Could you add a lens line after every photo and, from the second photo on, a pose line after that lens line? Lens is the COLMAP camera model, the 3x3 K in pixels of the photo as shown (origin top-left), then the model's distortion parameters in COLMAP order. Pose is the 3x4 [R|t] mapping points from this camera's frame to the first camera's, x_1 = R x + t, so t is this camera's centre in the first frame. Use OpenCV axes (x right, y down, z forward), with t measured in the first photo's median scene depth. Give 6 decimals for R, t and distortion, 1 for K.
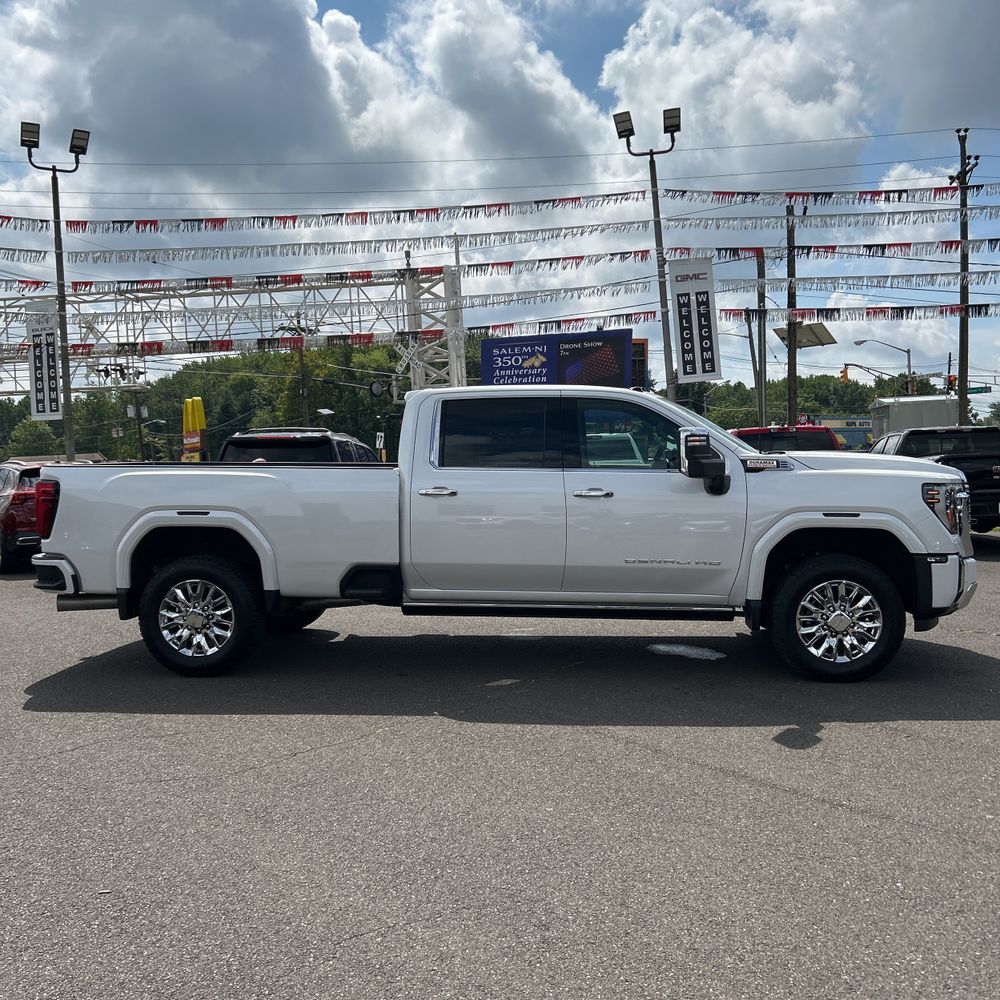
lens RADIAL K [[1024.8, 0, 492.2], [0, 1024.8, 530.6], [0, 0, 1]] dist [0.016793, 0.000000]
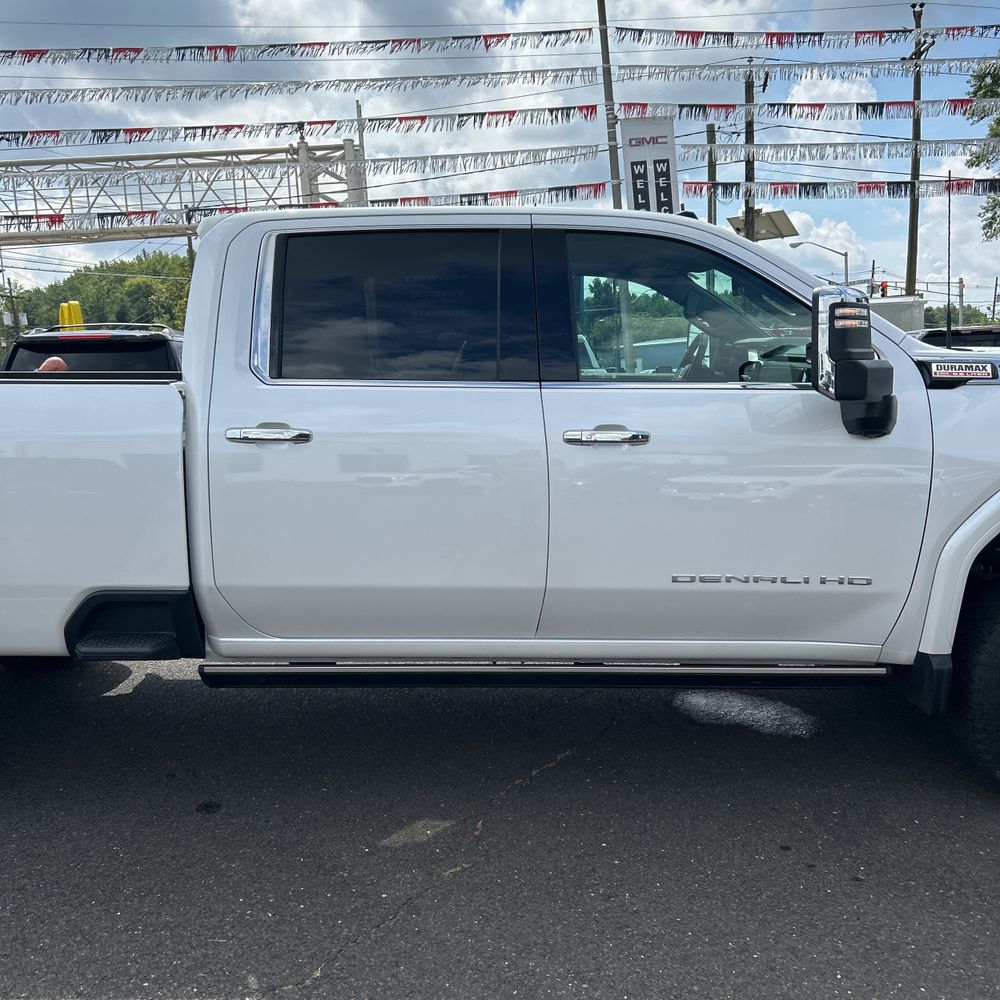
lens RADIAL K [[1024.8, 0, 504.9], [0, 1024.8, 516.6], [0, 0, 1]] dist [0.016793, 0.000000]
pose [[0.995722, -0.015942, 0.091018, 0.003546], [0.009394, 0.997366, 0.071923, -0.011670], [-0.091925, -0.070761, 0.993249, 0.188010]]
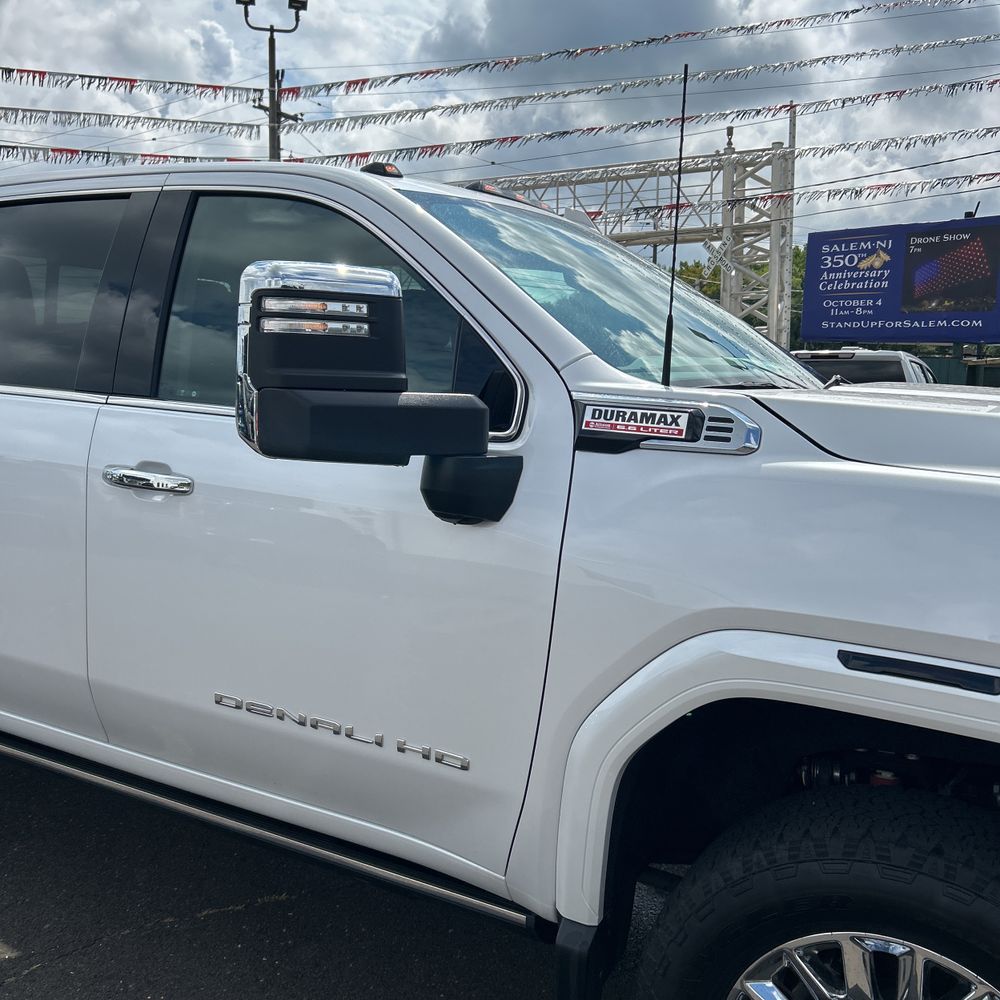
lens RADIAL K [[1024.8, 0, 495.8], [0, 1024.8, 493.4], [0, 0, 1]] dist [0.016793, 0.000000]
pose [[0.924997, 0.088491, -0.369526, 0.112995], [-0.073315, 0.995794, 0.054944, -0.020121], [0.372834, -0.023731, 0.927595, 0.257081]]
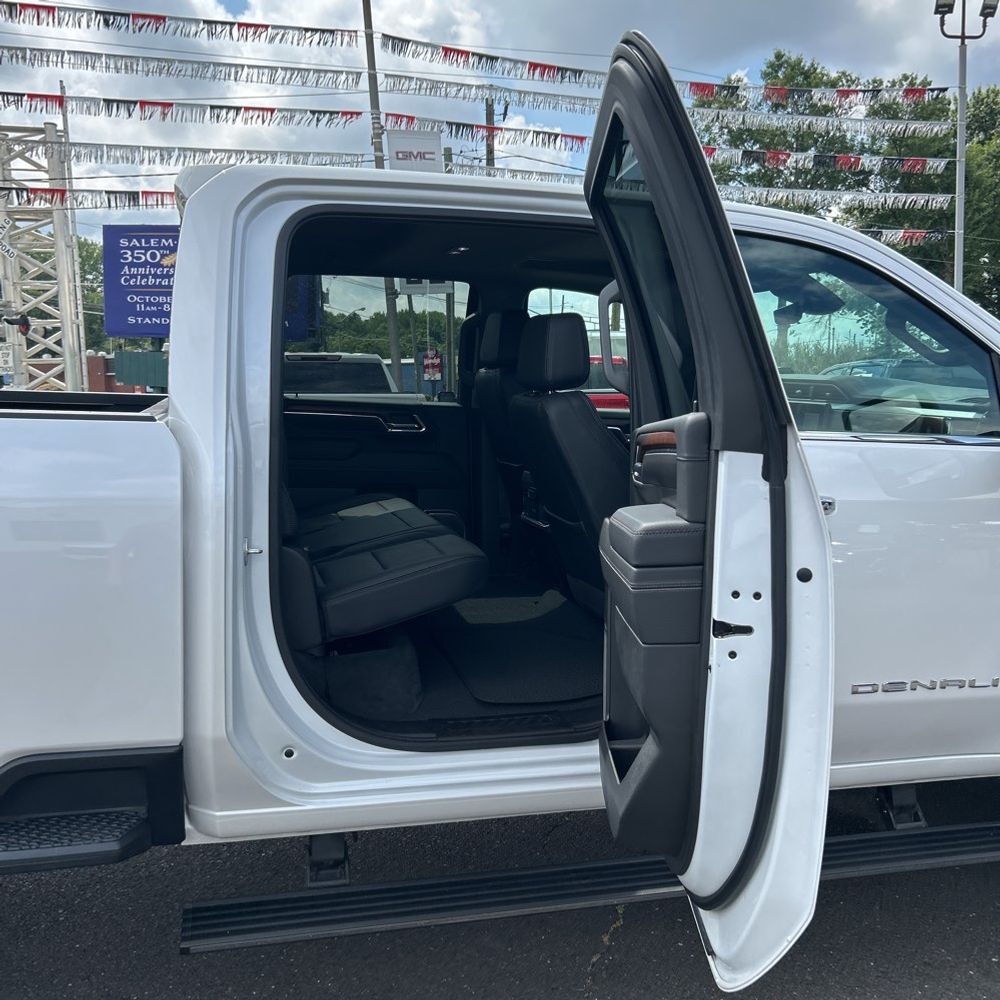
lens RADIAL K [[1024.8, 0, 506.5], [0, 1024.8, 506.5], [0, 0, 1]] dist [0.016793, 0.000000]
pose [[0.924043, -0.014953, 0.381996, -0.042143], [-0.002283, 0.999001, 0.044629, -0.017629], [-0.382281, -0.042112, 0.923086, 0.249104]]
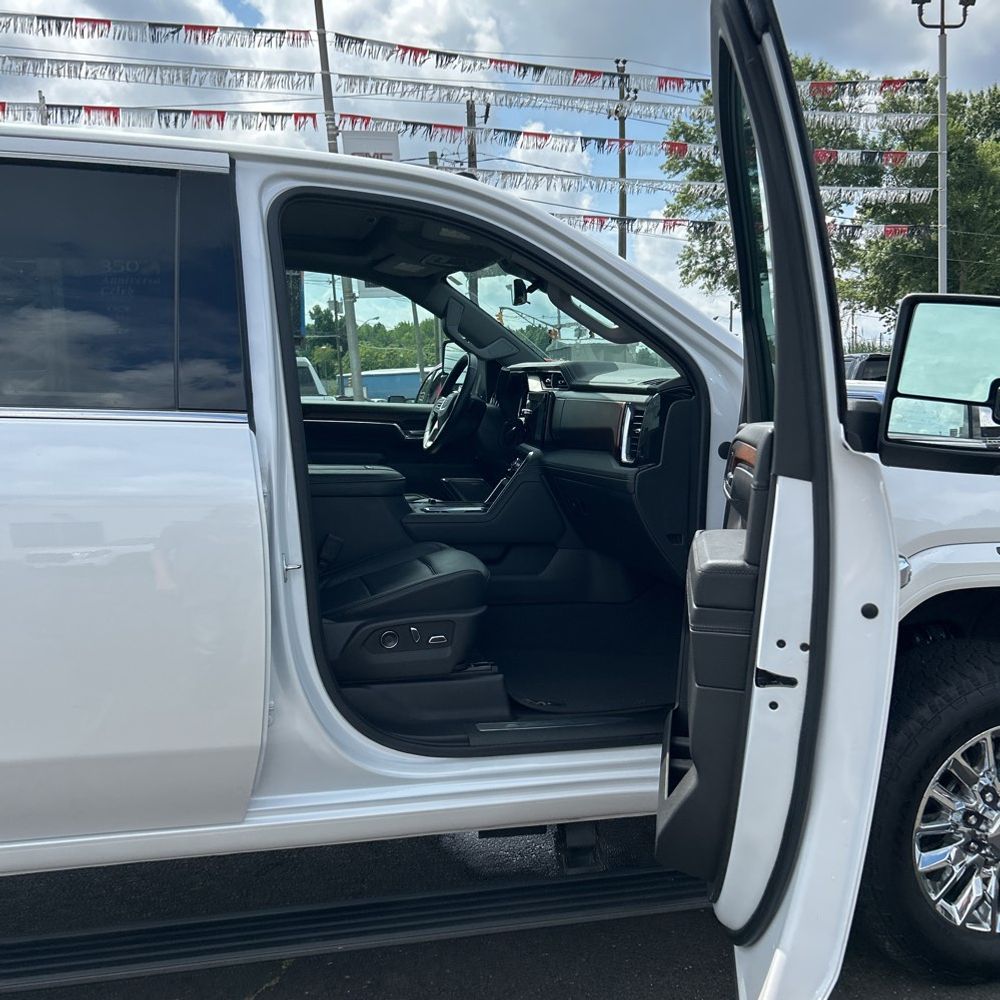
lens RADIAL K [[1024.8, 0, 520.0], [0, 1024.8, 511.4], [0, 0, 1]] dist [0.016793, 0.000000]
pose [[0.930695, -0.025118, 0.364932, 0.012134], [0.010746, 0.999087, 0.041359, -0.015727], [-0.365637, -0.034571, 0.930115, 0.246302]]
